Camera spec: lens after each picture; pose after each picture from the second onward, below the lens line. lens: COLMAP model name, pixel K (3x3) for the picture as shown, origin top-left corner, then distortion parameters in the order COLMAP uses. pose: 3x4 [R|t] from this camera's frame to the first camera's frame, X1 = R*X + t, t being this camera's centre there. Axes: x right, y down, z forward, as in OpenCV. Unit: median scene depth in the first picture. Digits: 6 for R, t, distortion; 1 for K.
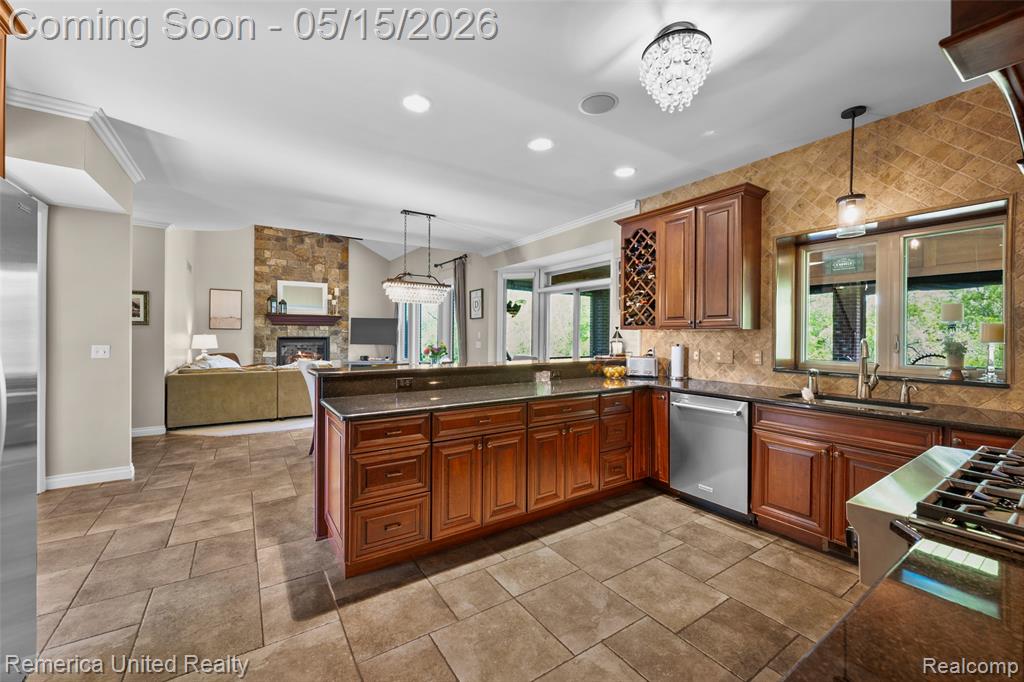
lens RADIAL K [[407.8, 0, 509.7], [0, 407.8, 335.4], [0, 0, 1]] dist [-0.004669, 0.000774]
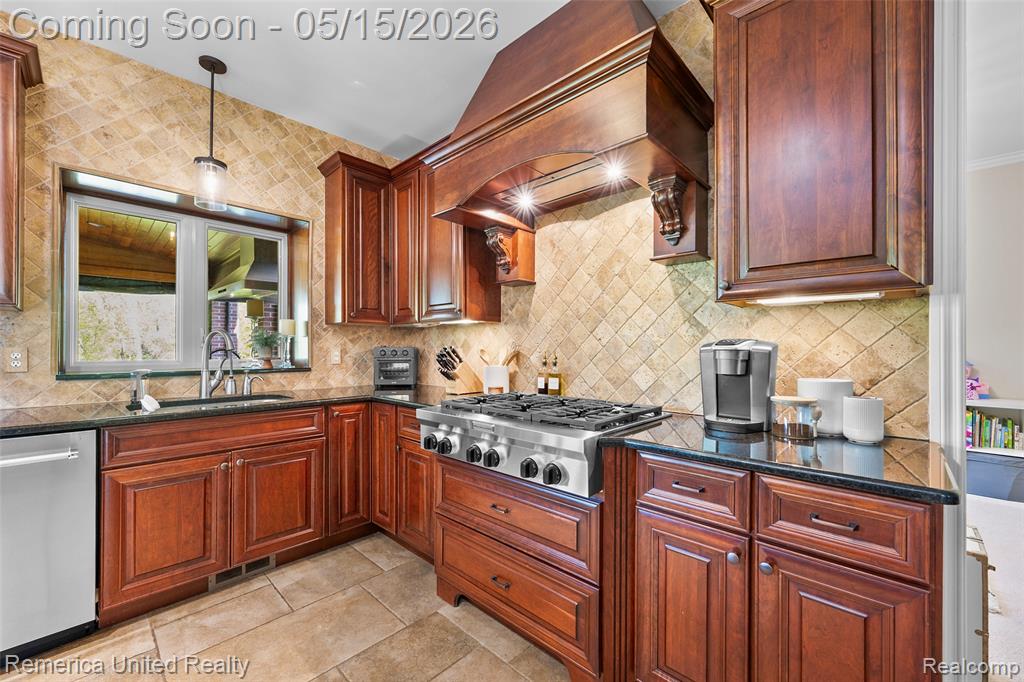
lens RADIAL K [[407.8, 0, 512.3], [0, 407.8, 347.8], [0, 0, 1]] dist [-0.004669, 0.000774]
pose [[-0.230243, -0.003691, 0.973126, -0.108293], [0.000114, 0.999993, 0.003820, 0.036025], [-0.973133, 0.000991, -0.230241, 0.459848]]
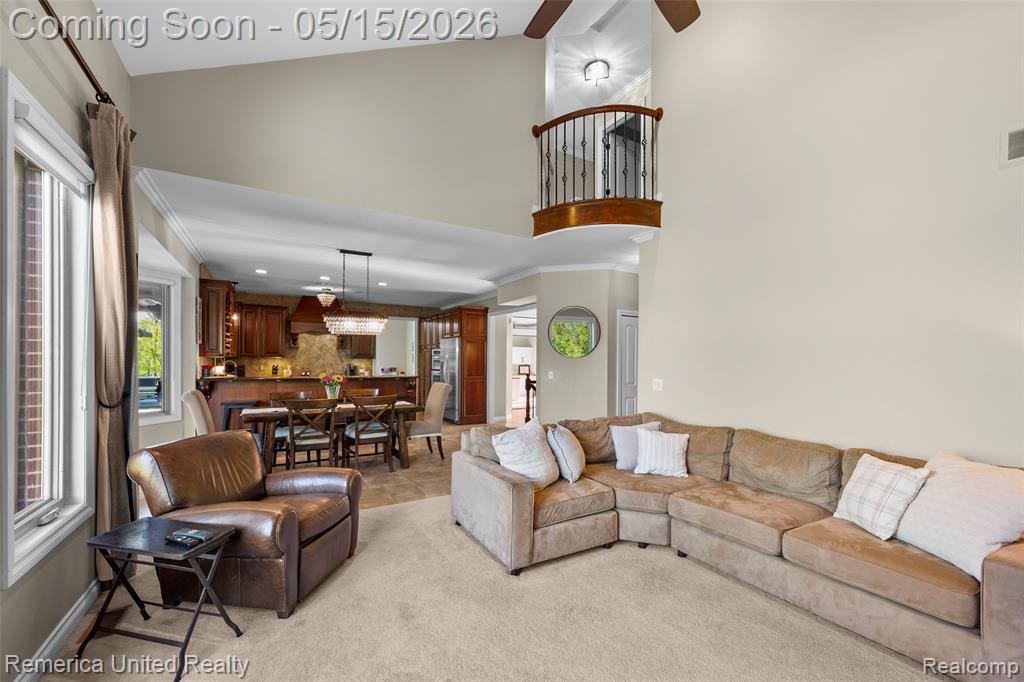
lens RADIAL K [[407.8, 0, 513.4], [0, 407.8, 359.9], [0, 0, 1]] dist [-0.004669, 0.000774]
pose [[-0.998653, -0.016246, 0.049279, -1.036573], [-0.015985, 0.999856, 0.005684, -0.035846], [-0.049364, 0.004889, -0.998769, 3.016063]]
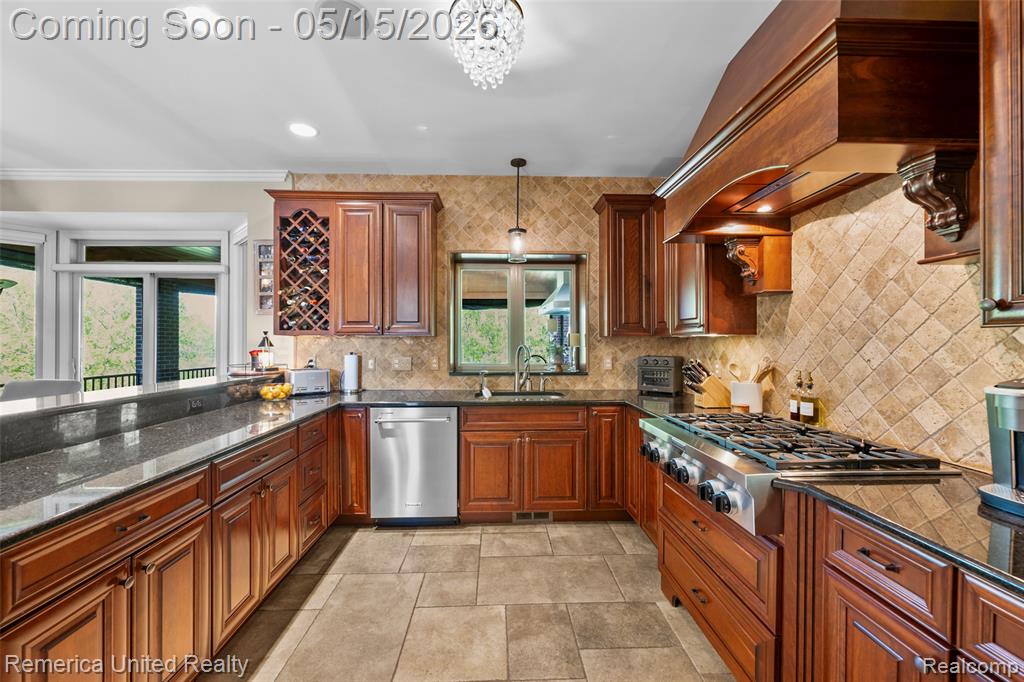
lens RADIAL K [[407.8, 0, 509.0], [0, 407.8, 342.8], [0, 0, 1]] dist [-0.004669, 0.000774]
pose [[0.519338, -0.006549, 0.854544, -0.189524], [0.004623, 0.999978, 0.004854, -0.002255], [-0.854557, 0.001430, 0.519356, 0.297423]]
